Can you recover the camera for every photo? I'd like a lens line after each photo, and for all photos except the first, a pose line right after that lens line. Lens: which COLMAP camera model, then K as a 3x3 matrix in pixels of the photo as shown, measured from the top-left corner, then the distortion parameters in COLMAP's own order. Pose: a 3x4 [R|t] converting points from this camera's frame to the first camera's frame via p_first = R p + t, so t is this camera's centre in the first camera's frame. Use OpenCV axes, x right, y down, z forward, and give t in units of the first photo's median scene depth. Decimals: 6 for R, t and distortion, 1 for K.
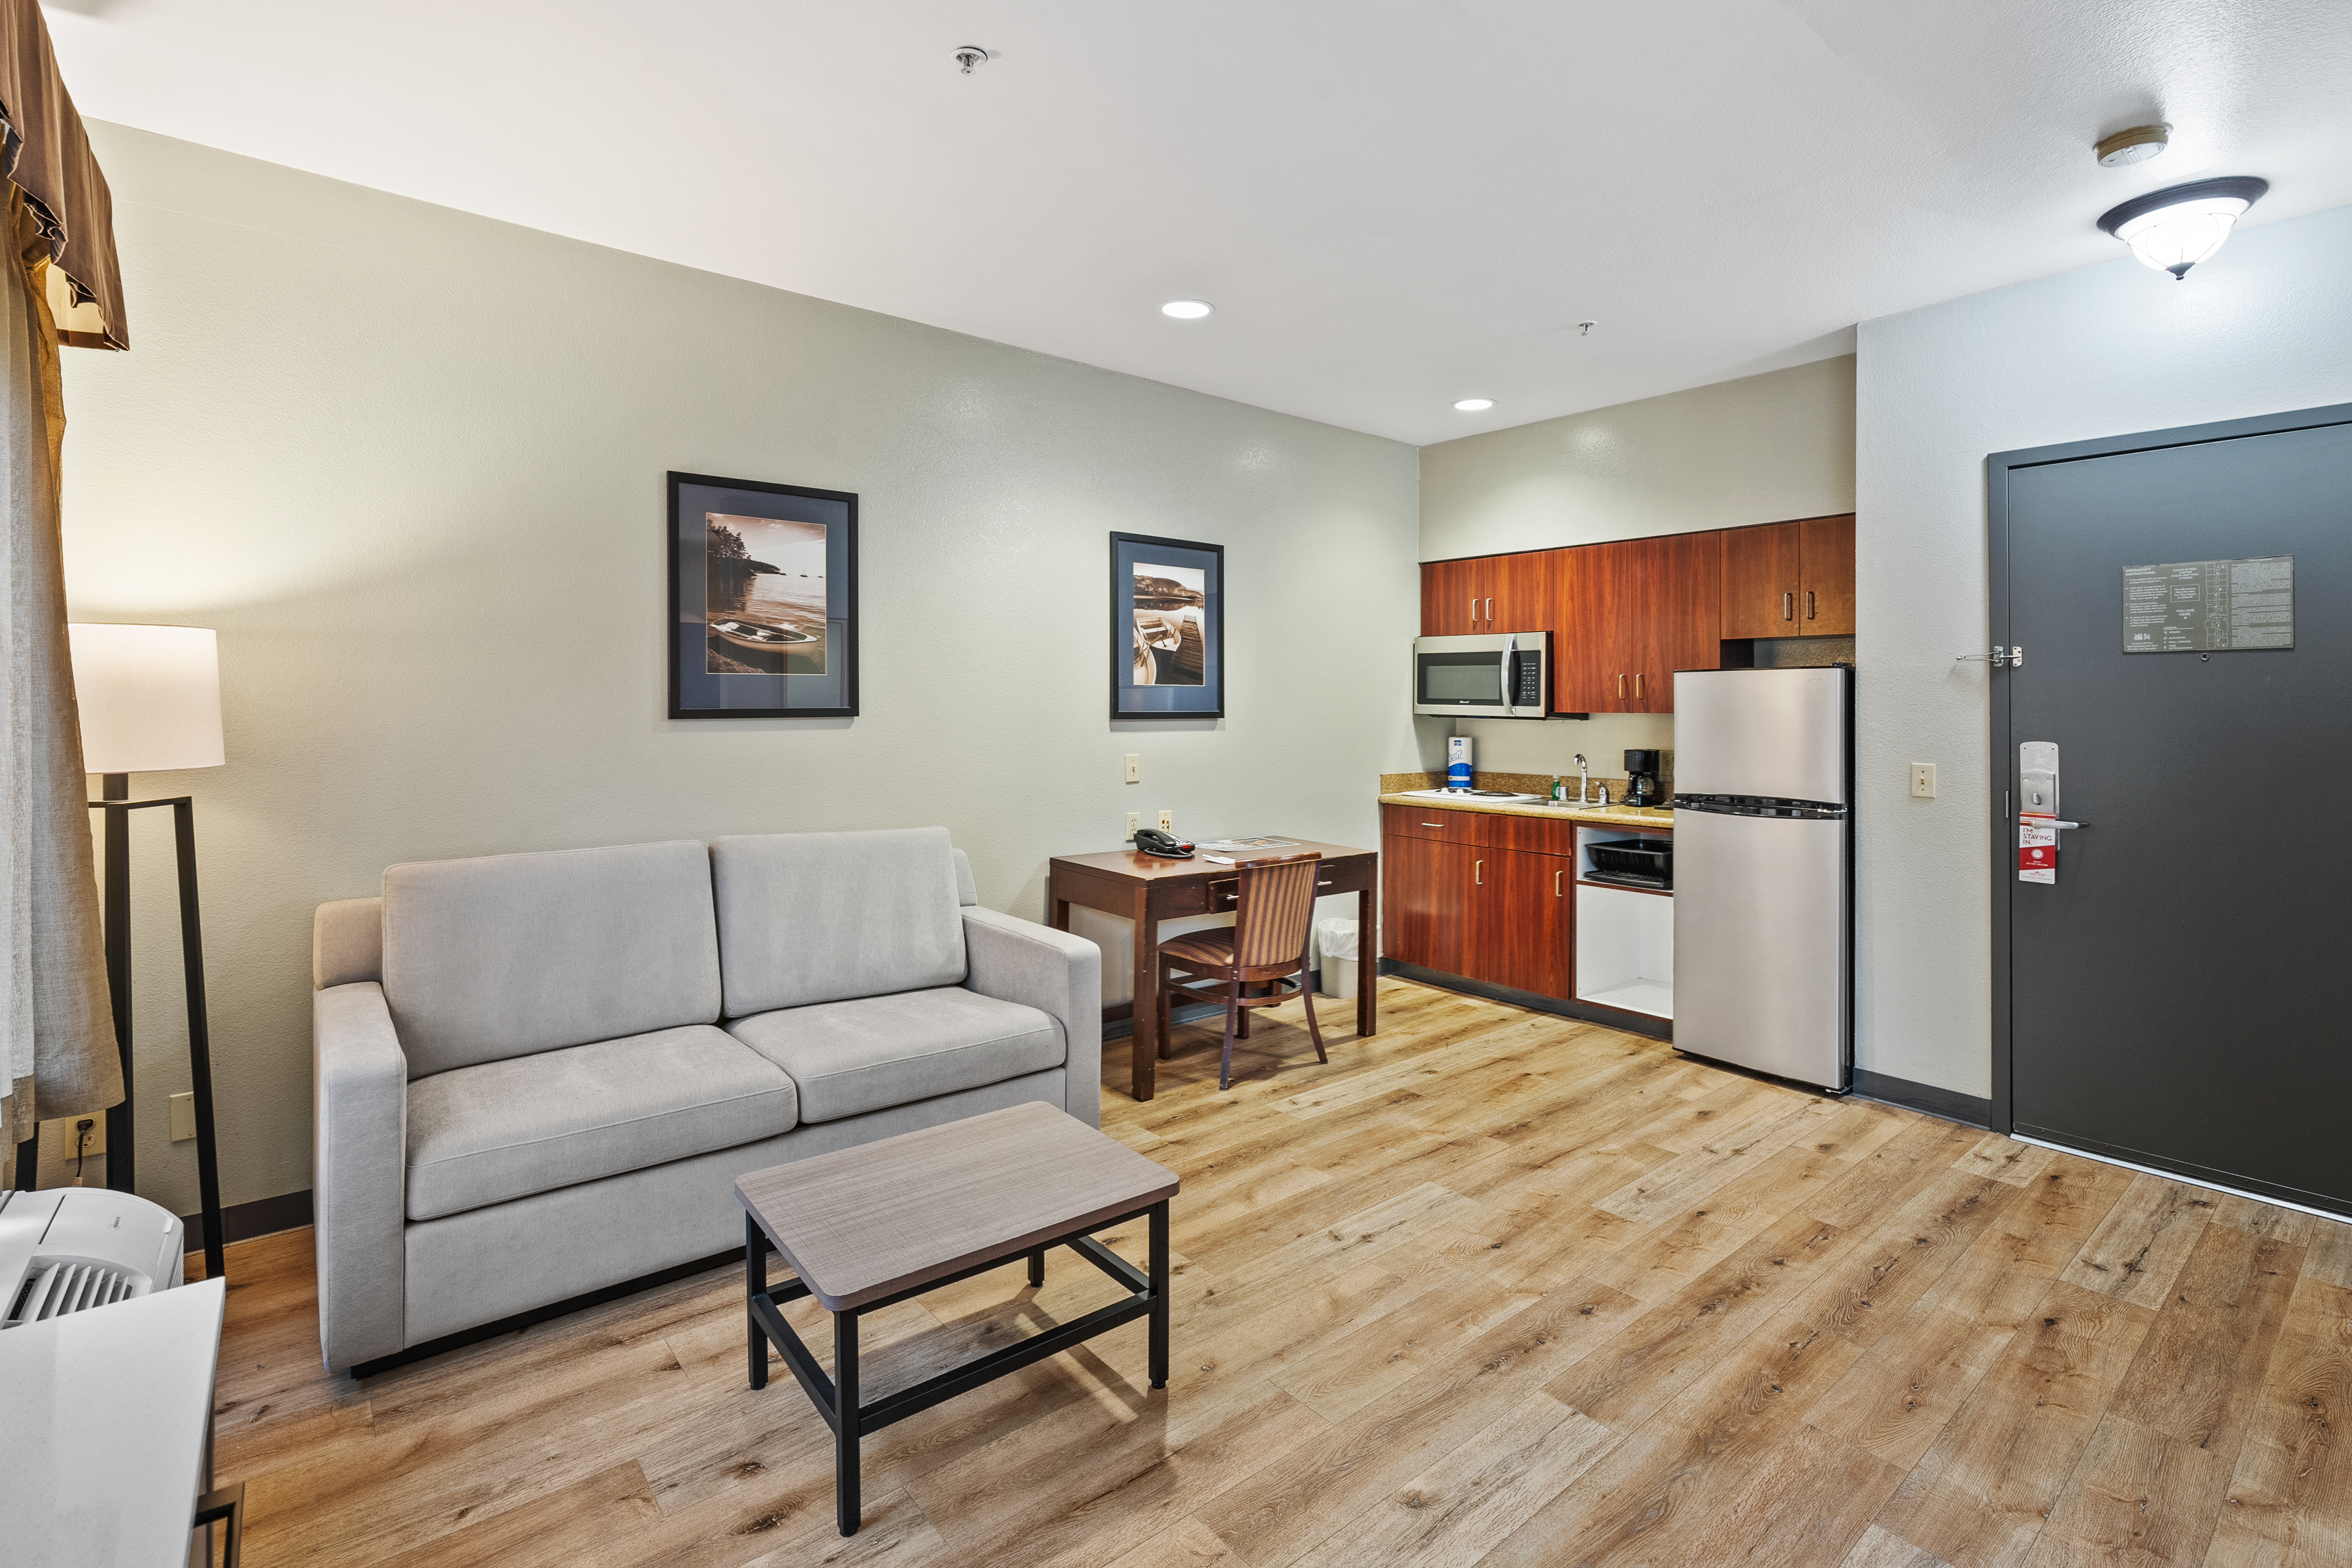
lens RADIAL K [[1082.2, 0, 1174.8], [0, 1082.2, 714.0], [0, 0, 1]] dist [-0.003415, 0.000020]
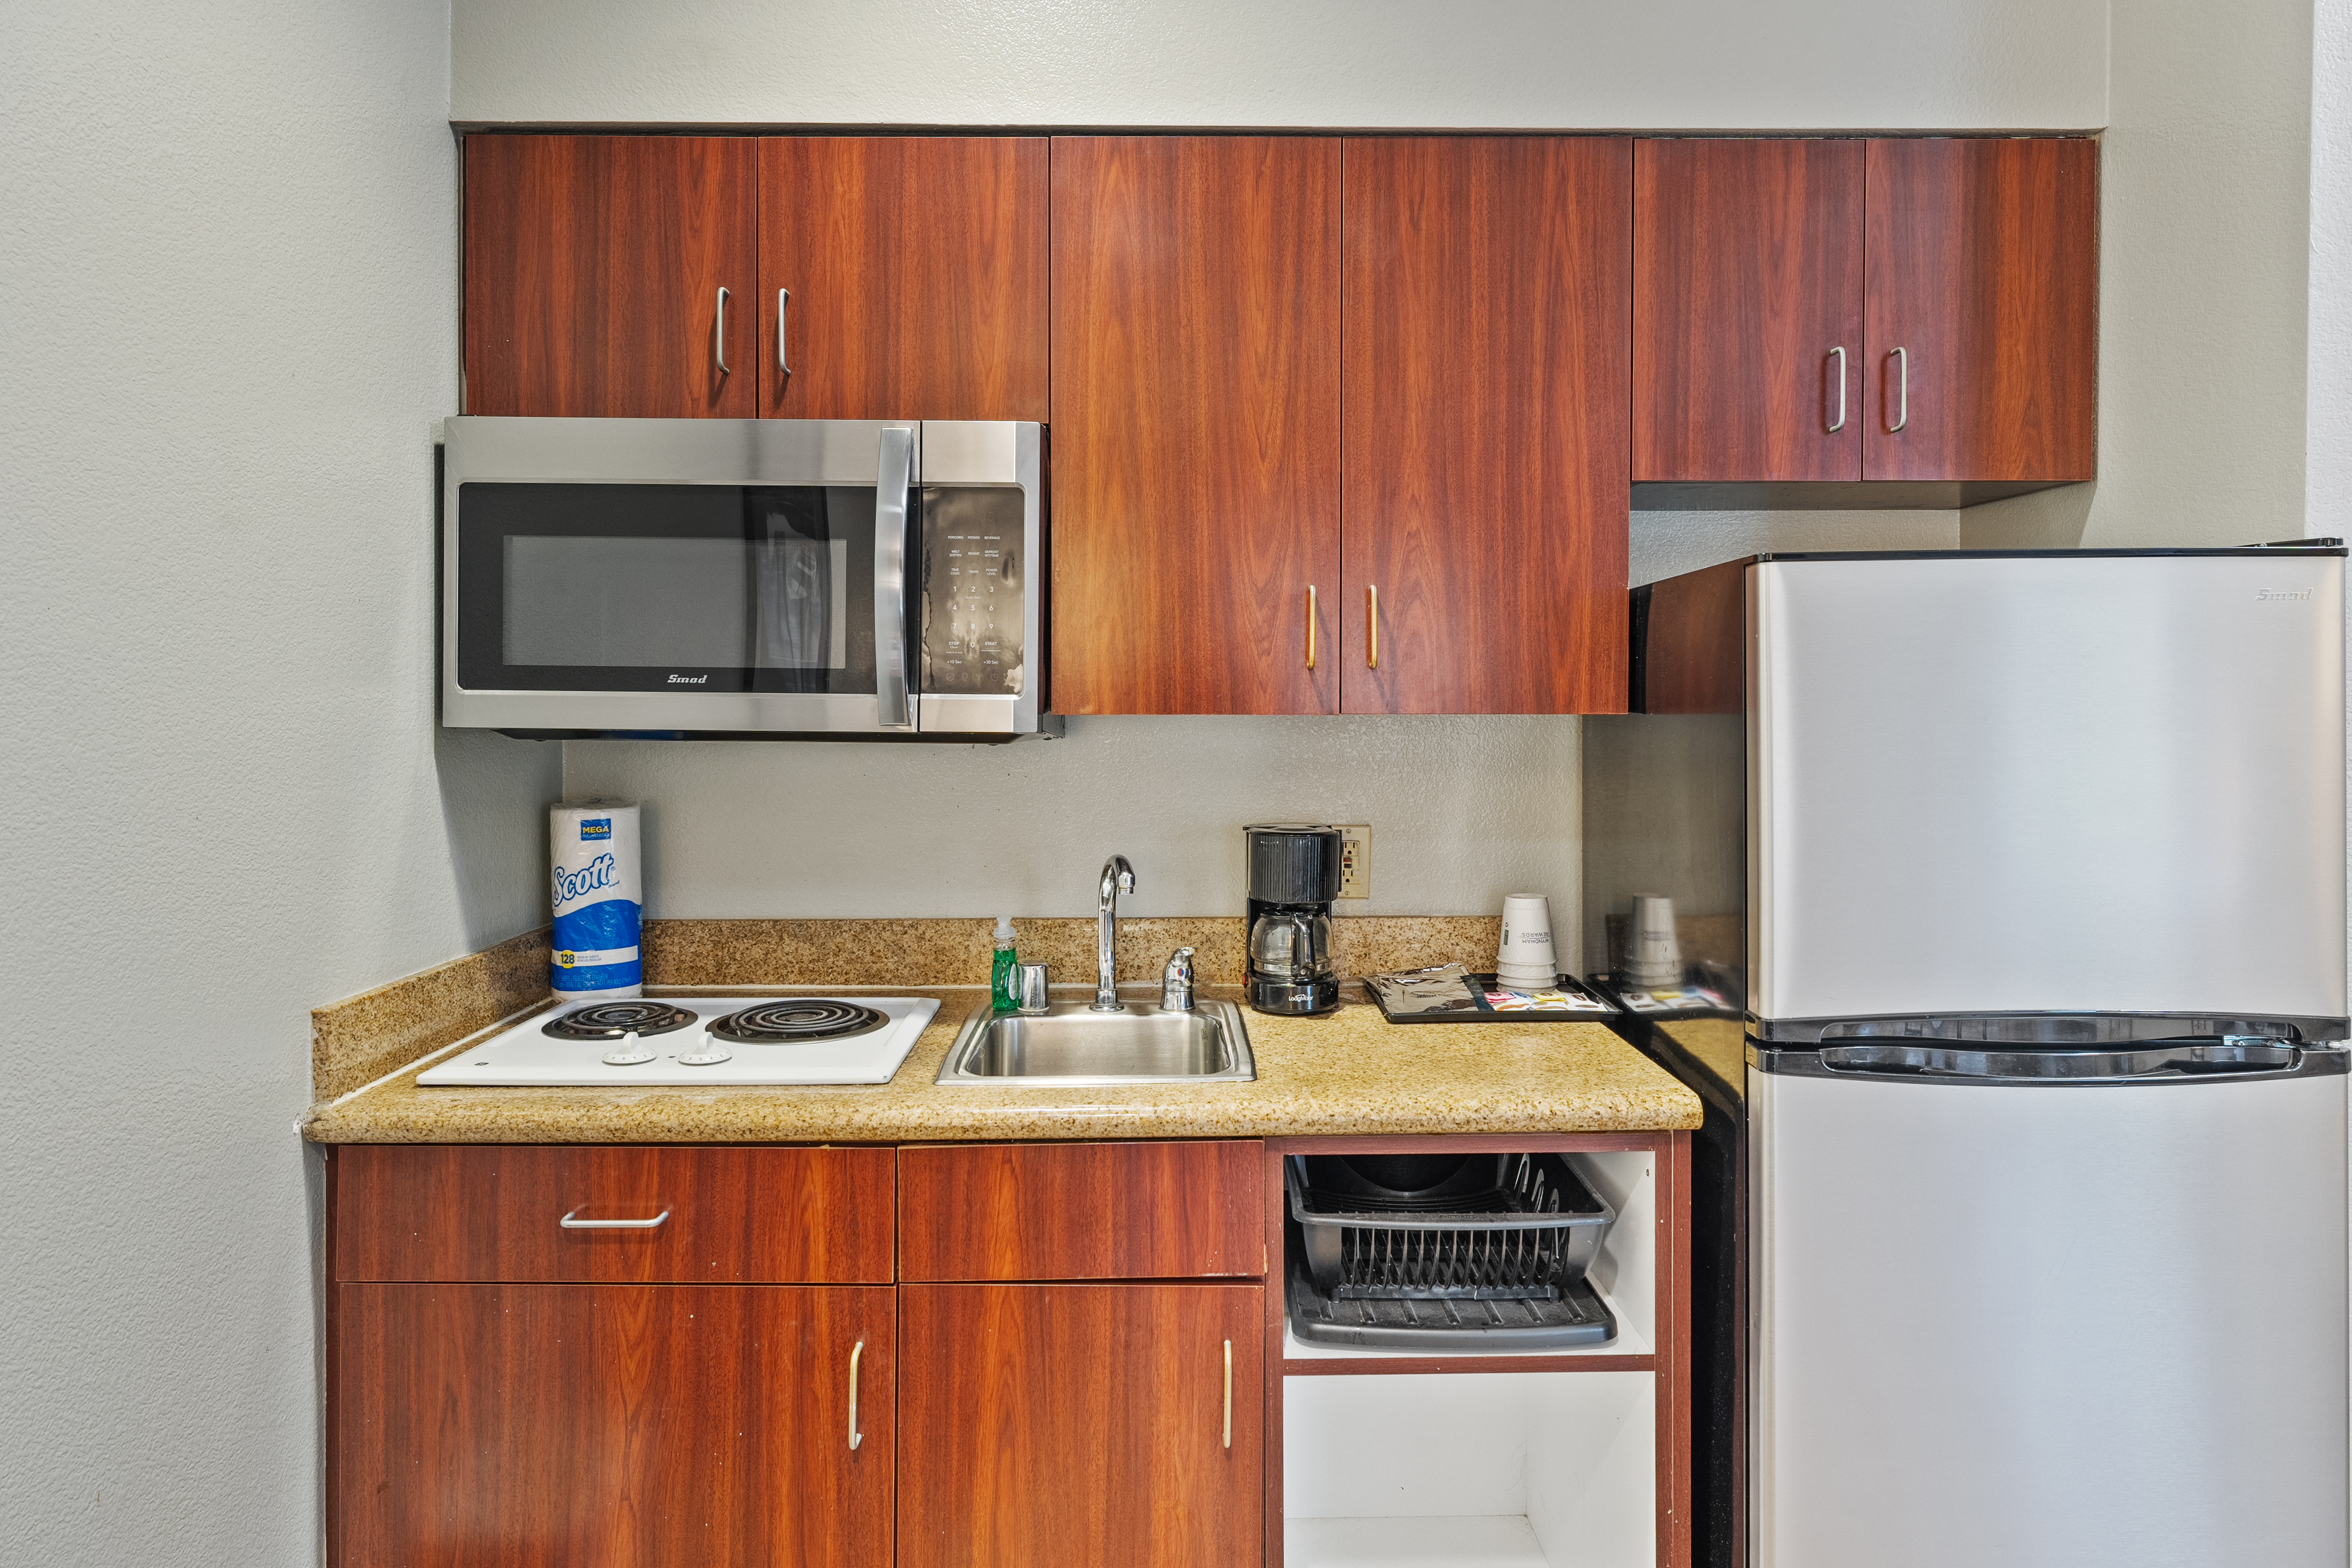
lens RADIAL K [[1412.5, 0, 1175.1], [0, 1412.5, 703.3], [0, 0, 1]] dist [-0.000736, -0.000346]
pose [[0.627314, -0.006135, 0.778743, 0.093101], [0.009279, 0.999957, 0.000403, -0.004717], [-0.778711, 0.006973, 0.627344, 0.816240]]
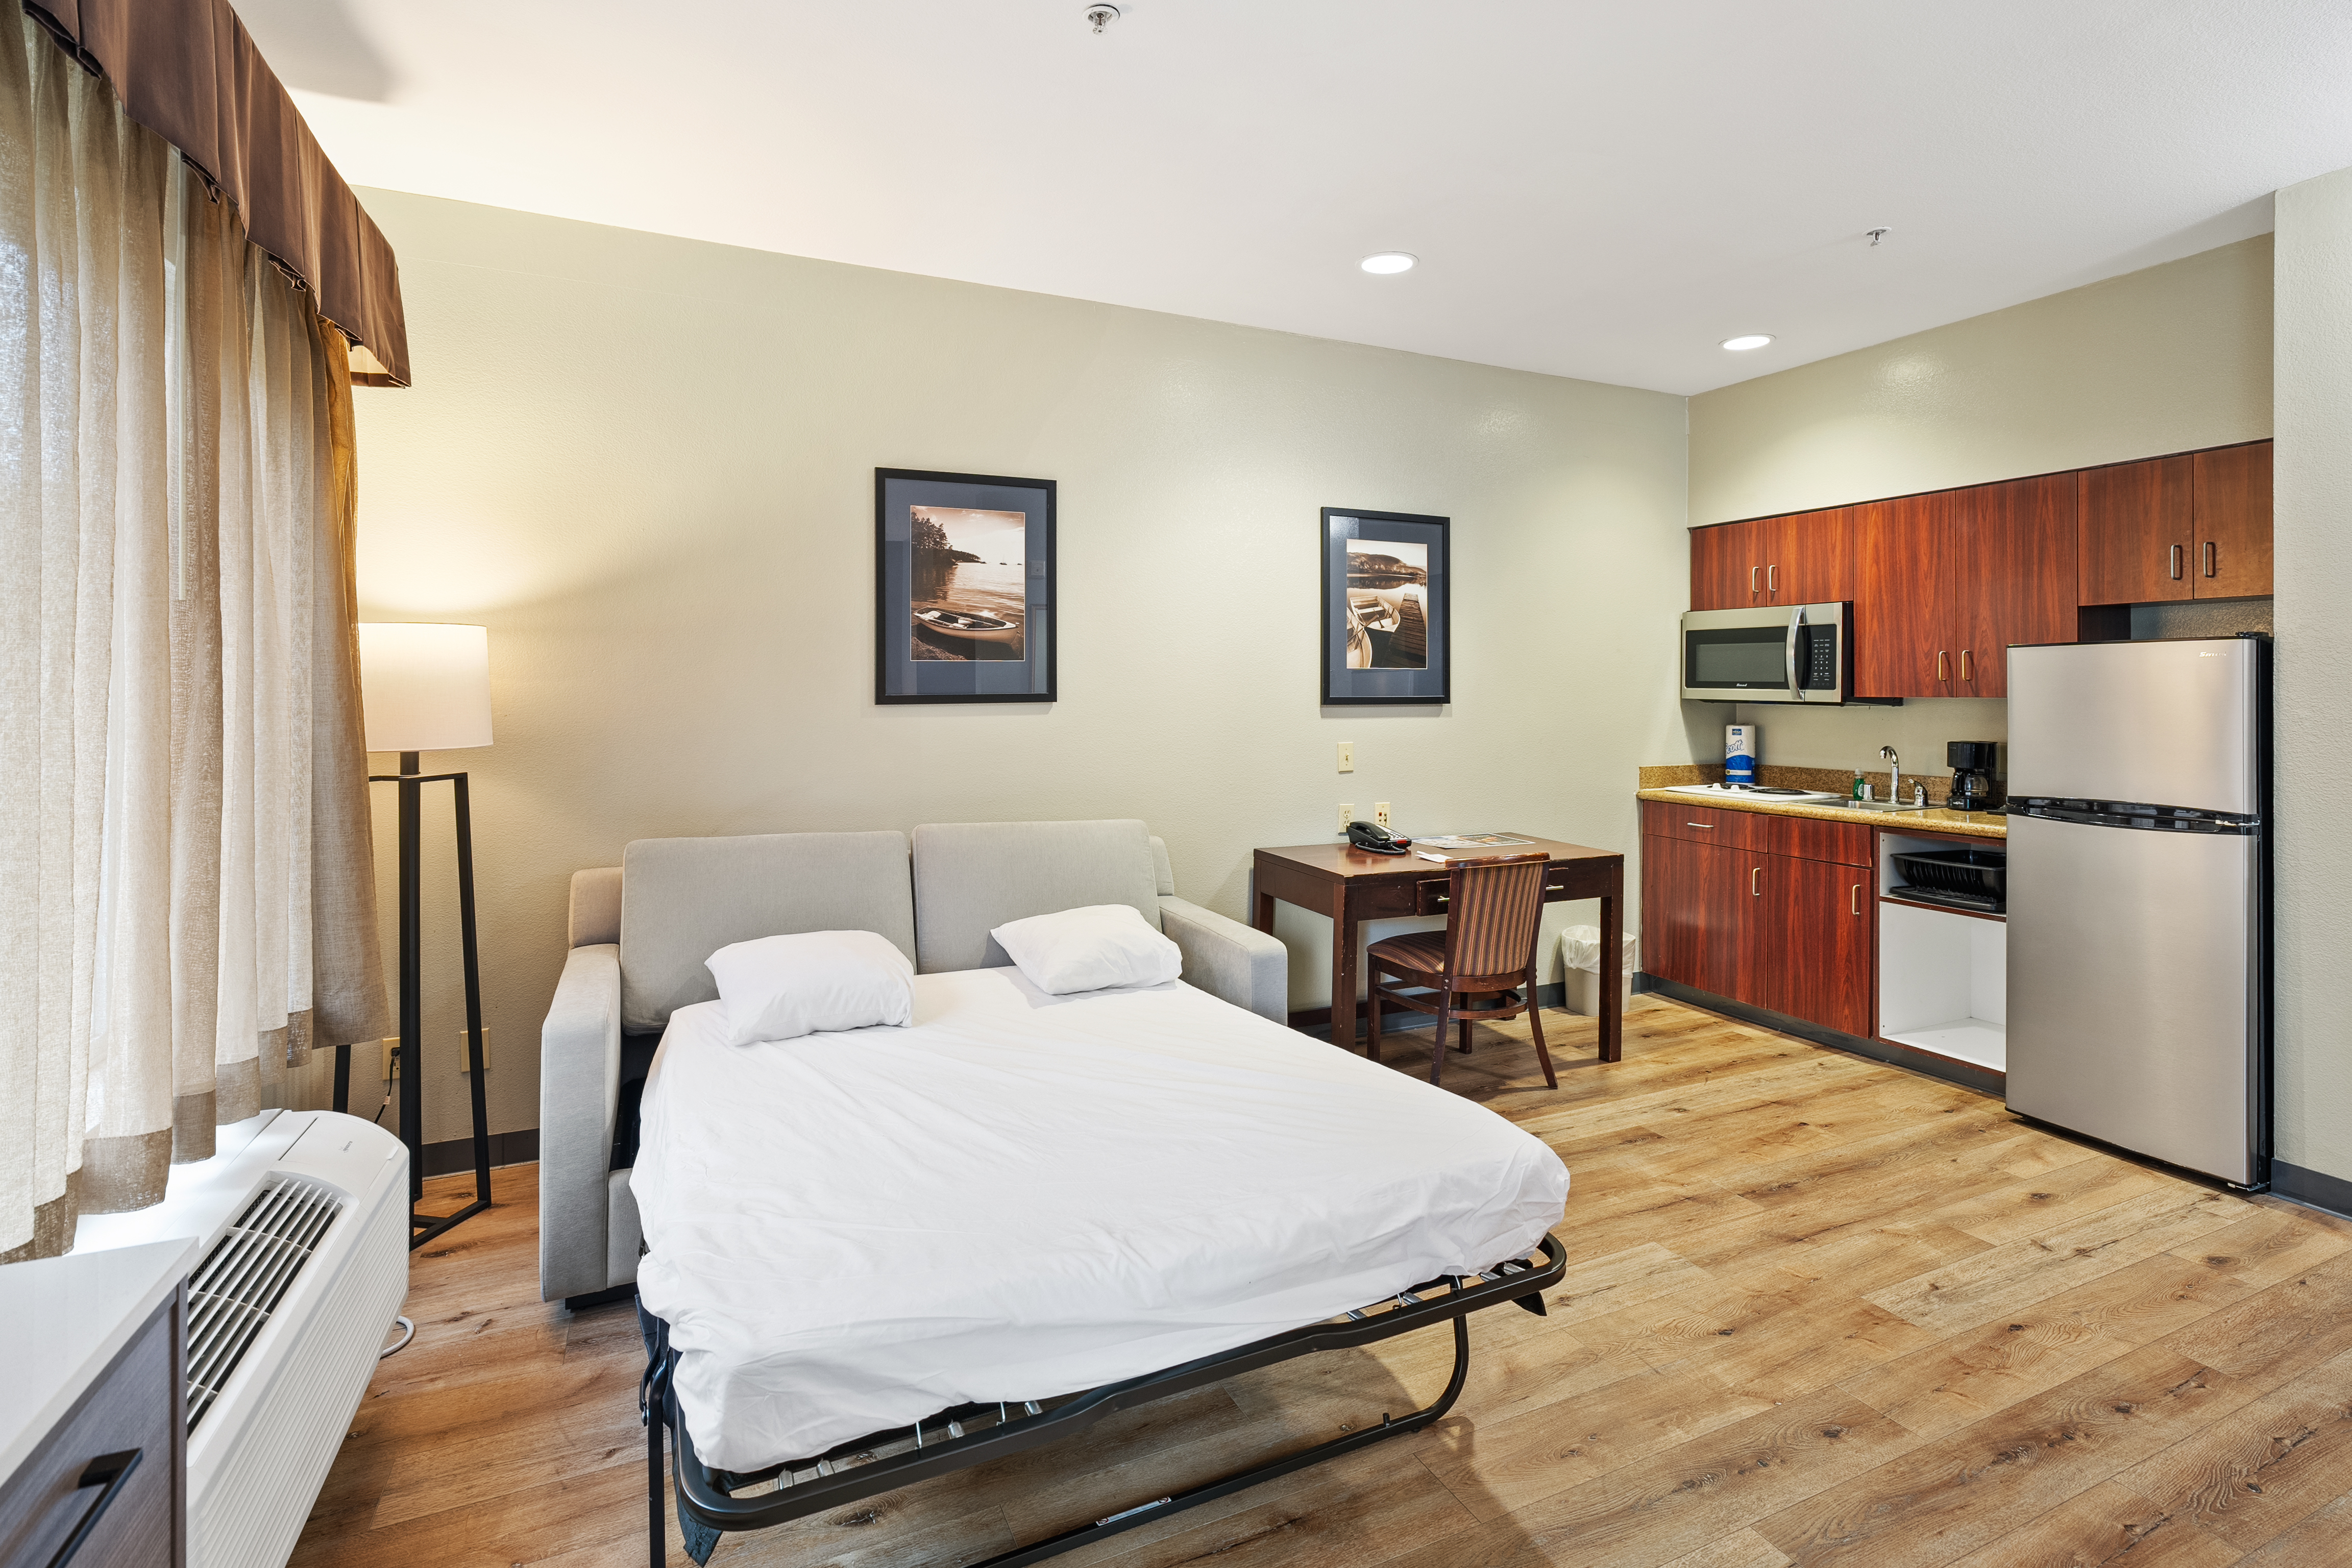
lens RADIAL K [[1086.3, 0, 1175.6], [0, 1086.3, 696.5], [0, 0, 1]] dist [-0.003026, 0.000949]
pose [[0.966146, -0.001484, -0.257993, 0.061397], [0.000947, 0.999997, -0.002207, -0.000434], [0.257996, 0.001888, 0.966144, 0.044076]]
